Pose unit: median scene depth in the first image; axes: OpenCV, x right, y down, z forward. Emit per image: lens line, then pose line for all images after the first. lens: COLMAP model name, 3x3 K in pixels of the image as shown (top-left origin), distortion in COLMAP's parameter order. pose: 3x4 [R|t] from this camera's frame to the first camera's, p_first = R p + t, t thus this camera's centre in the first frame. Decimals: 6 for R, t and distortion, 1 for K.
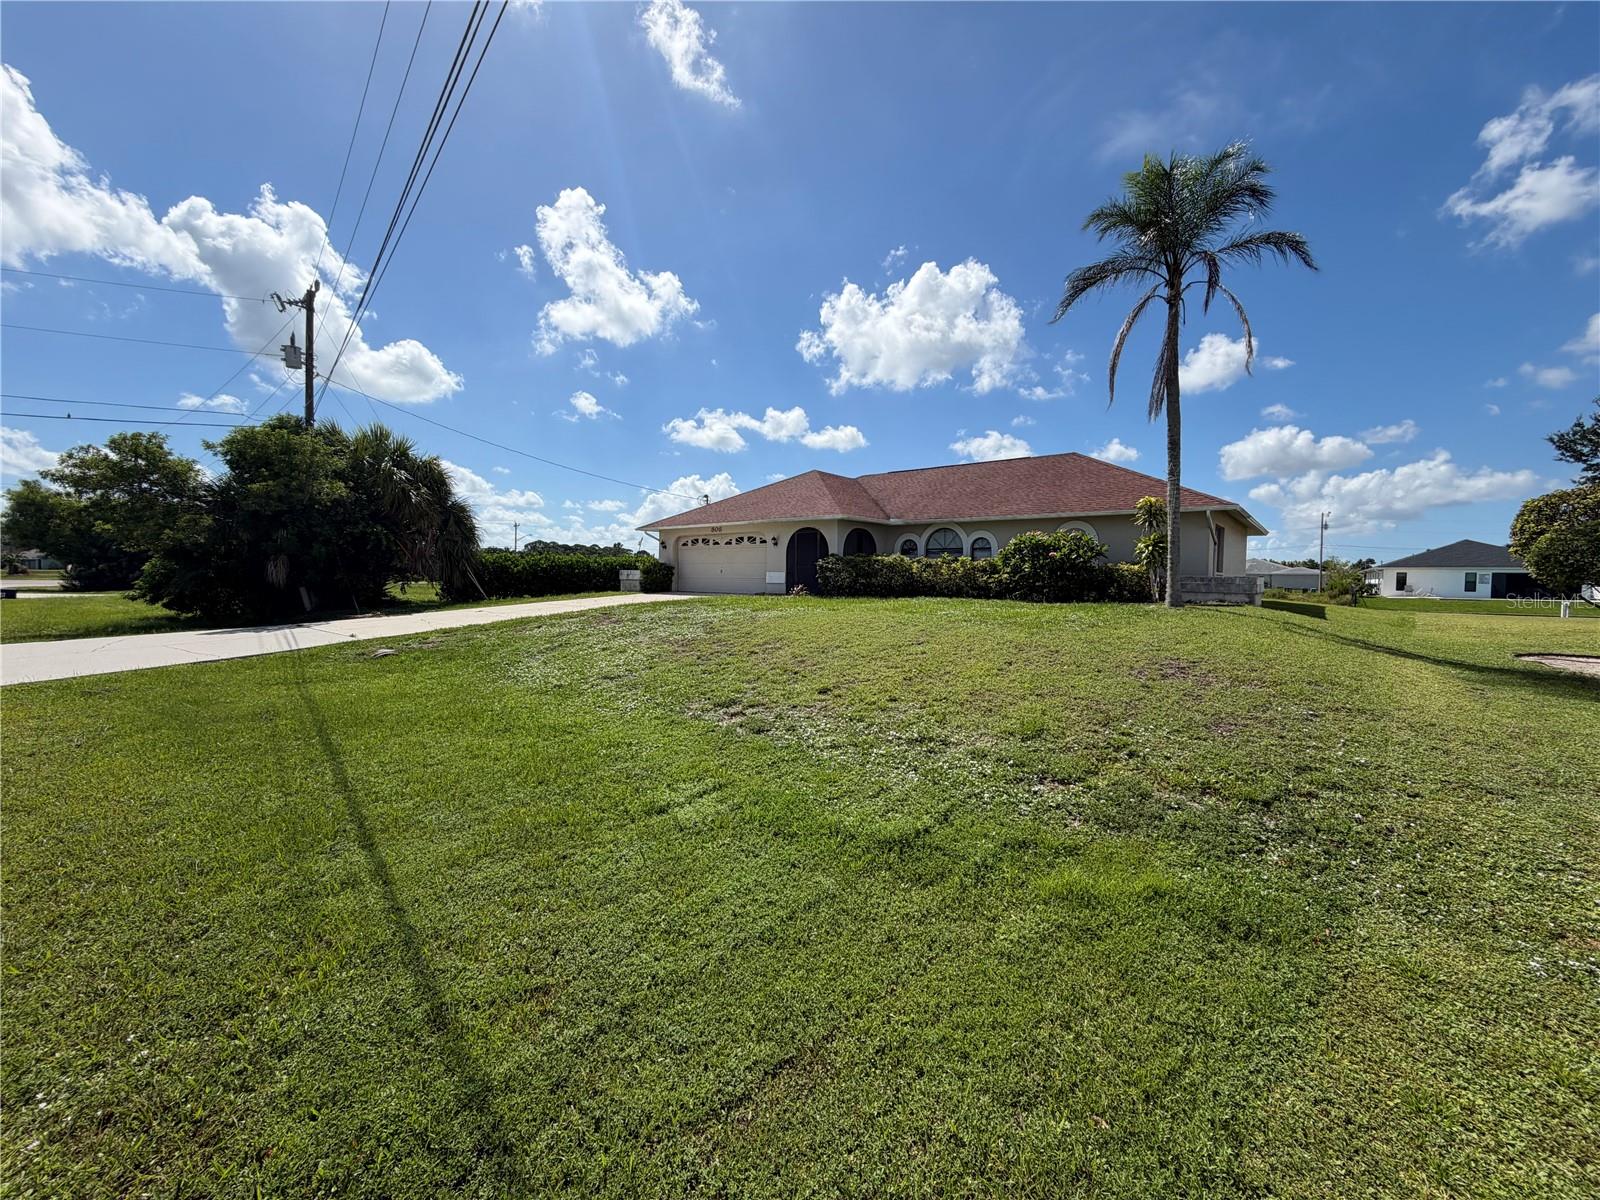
lens RADIAL K [[644.3, 0, 770.1], [0, 644.3, 601.8], [0, 0, 1]] dist [0.000261, -0.000120]
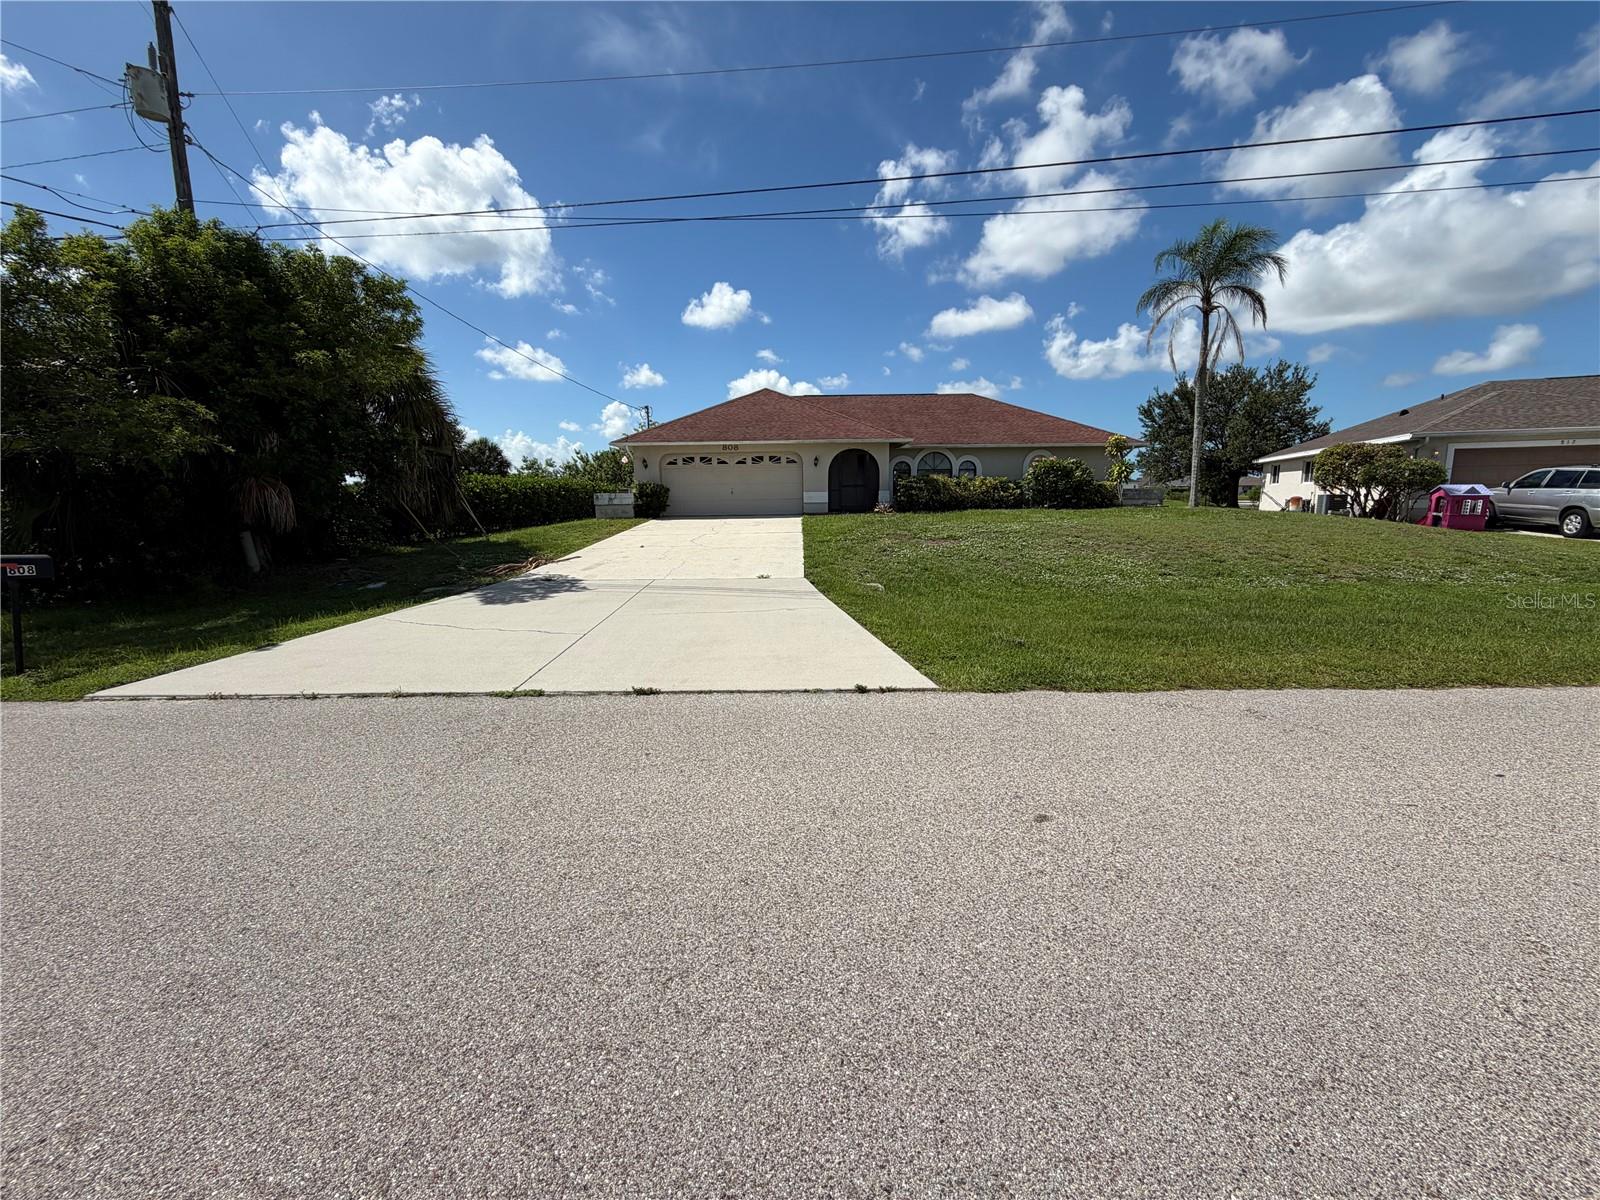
lens RADIAL K [[644.3, 0, 770.1], [0, 644.3, 601.8], [0, 0, 1]] dist [0.000261, -0.000120]
pose [[0.768861, -0.125096, 0.627059, -0.608415], [0.047476, 0.989137, 0.139116, -0.016396], [-0.637650, -0.077191, 0.766449, 0.208914]]
